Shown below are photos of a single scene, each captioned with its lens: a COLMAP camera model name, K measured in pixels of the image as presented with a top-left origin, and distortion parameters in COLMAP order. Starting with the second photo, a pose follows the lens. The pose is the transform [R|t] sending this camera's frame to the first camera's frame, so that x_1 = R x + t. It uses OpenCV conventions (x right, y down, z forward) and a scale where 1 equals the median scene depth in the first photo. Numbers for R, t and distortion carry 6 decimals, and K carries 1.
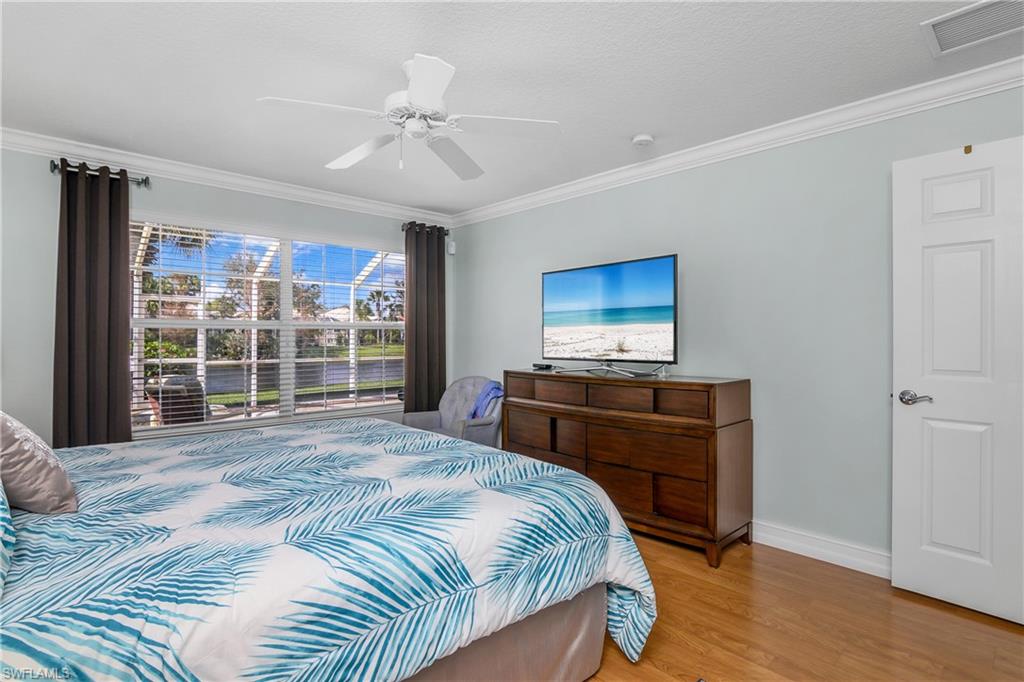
lens RADIAL K [[503.6, 0, 506.8], [0, 503.6, 341.3], [0, 0, 1]] dist [-0.002074, -0.000195]
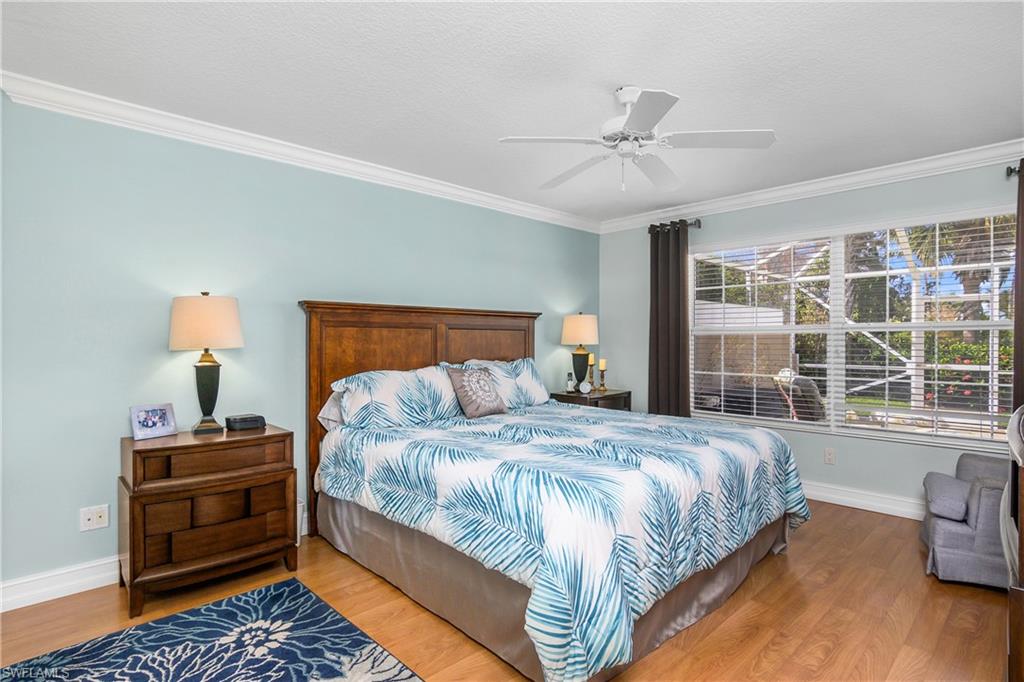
lens RADIAL K [[503.6, 0, 506.8], [0, 503.6, 341.3], [0, 0, 1]] dist [-0.002074, -0.000195]
pose [[0.038422, 0.003577, -0.999255, 0.613590], [-0.011144, 0.999933, 0.003151, -0.005113], [0.999199, 0.011014, 0.038459, 0.479843]]
